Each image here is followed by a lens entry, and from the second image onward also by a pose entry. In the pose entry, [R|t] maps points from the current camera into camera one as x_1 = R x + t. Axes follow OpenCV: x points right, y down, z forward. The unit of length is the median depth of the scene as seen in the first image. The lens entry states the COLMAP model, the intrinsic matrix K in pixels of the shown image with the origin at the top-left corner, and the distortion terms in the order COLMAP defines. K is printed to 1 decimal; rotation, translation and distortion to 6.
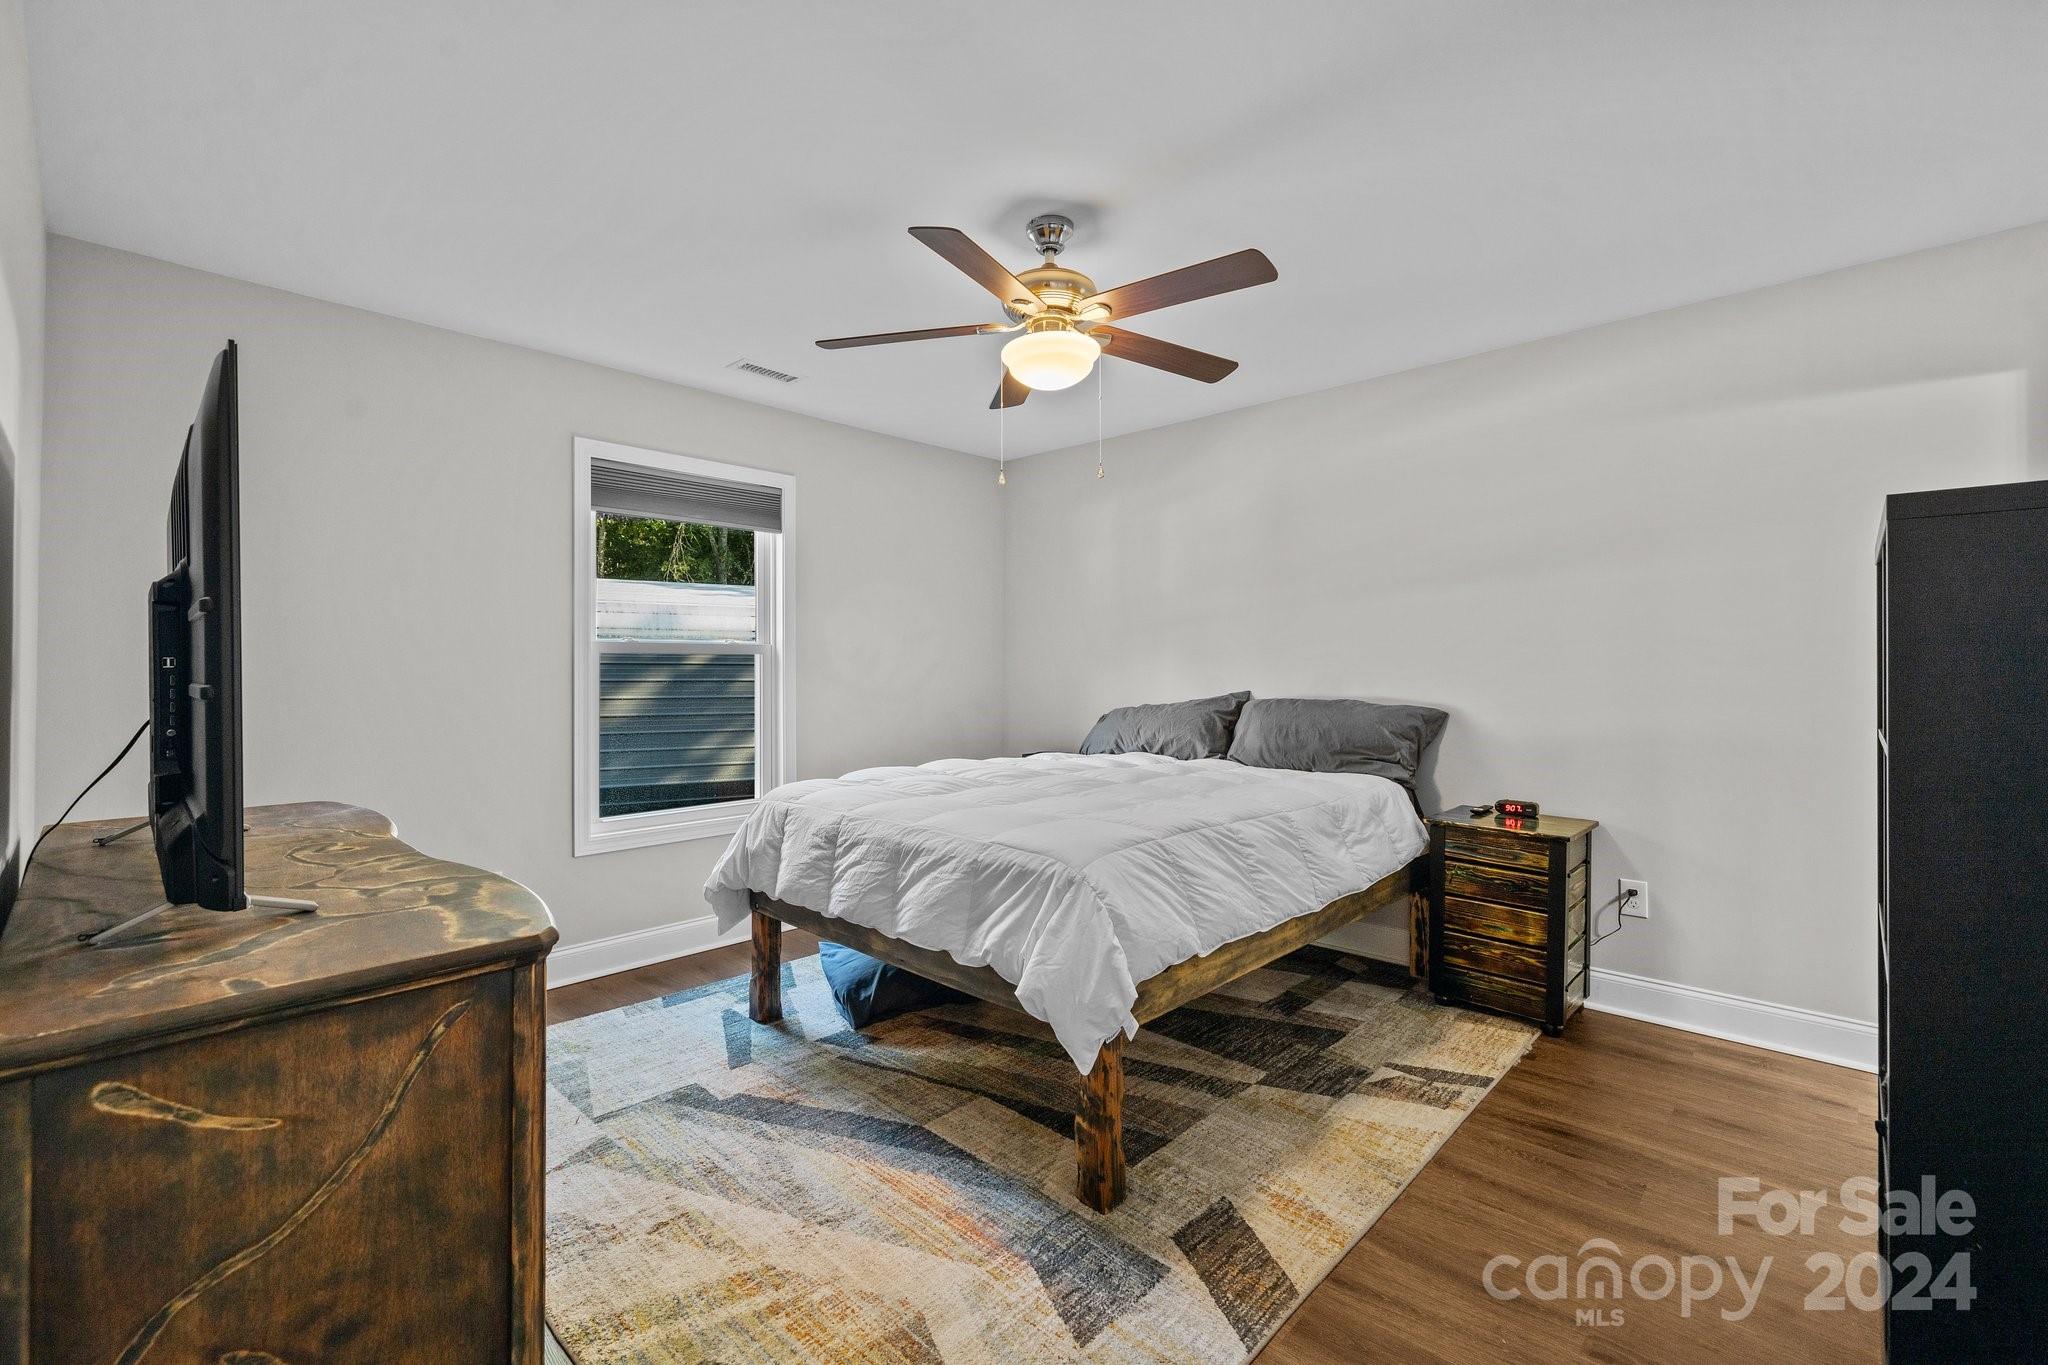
lens RADIAL K [[869.5, 0, 1013.6], [0, 869.5, 679.7], [0, 0, 1]] dist [0.001439, -0.001233]
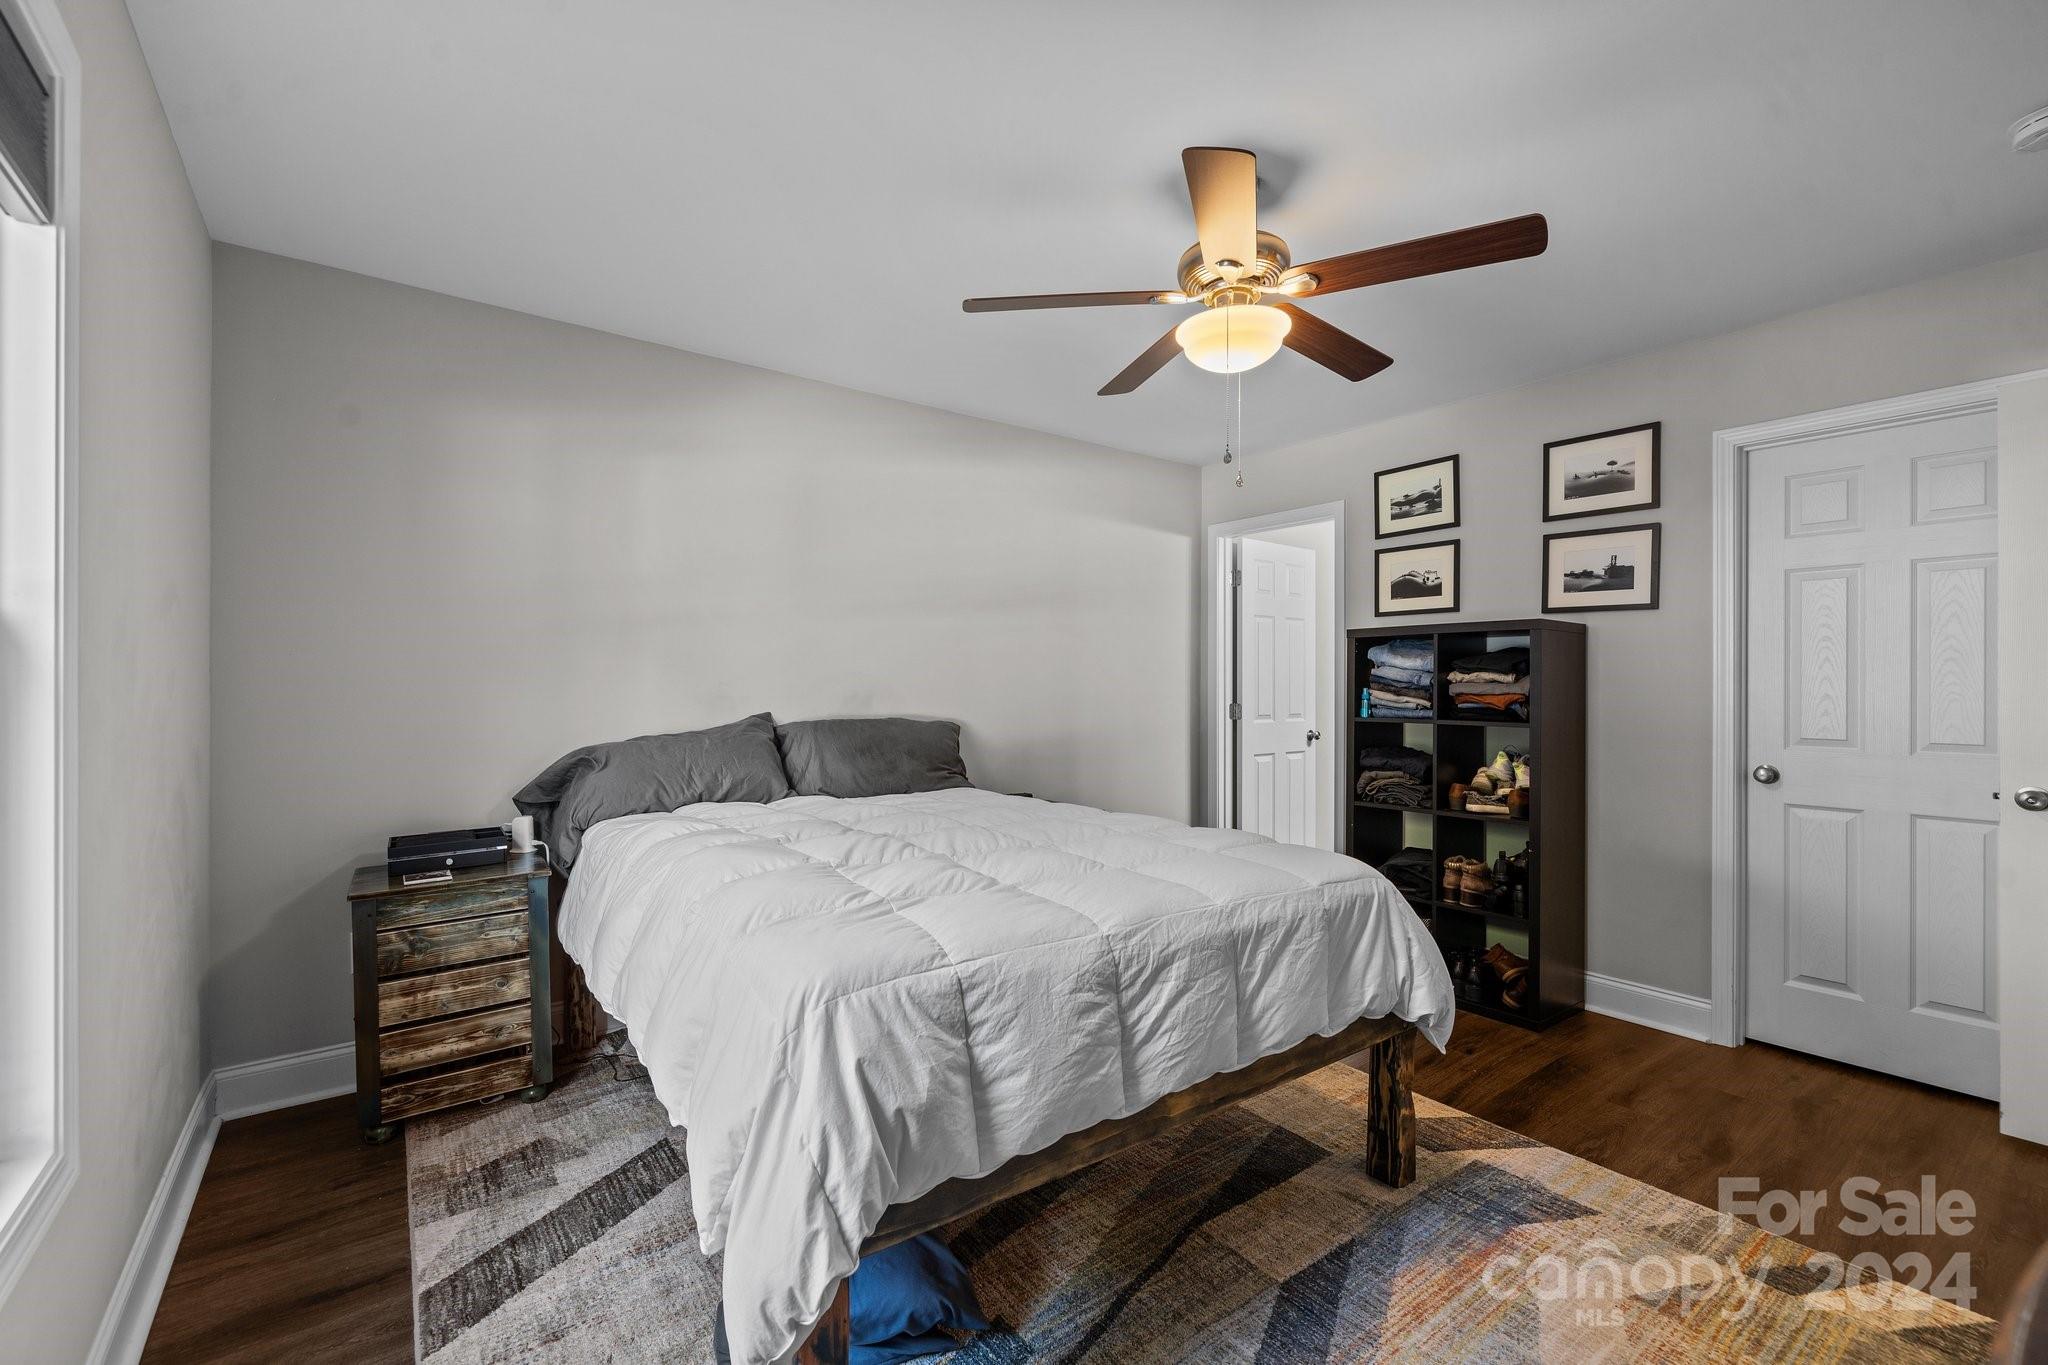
lens RADIAL K [[869.5, 0, 1010.2], [0, 869.5, 689.5], [0, 0, 1]] dist [0.001439, -0.001233]
pose [[0.169497, -0.003018, 0.985526, -0.799889], [0.009690, 0.999952, 0.001395, -0.013692], [-0.985483, 0.009313, 0.169518, 0.974945]]
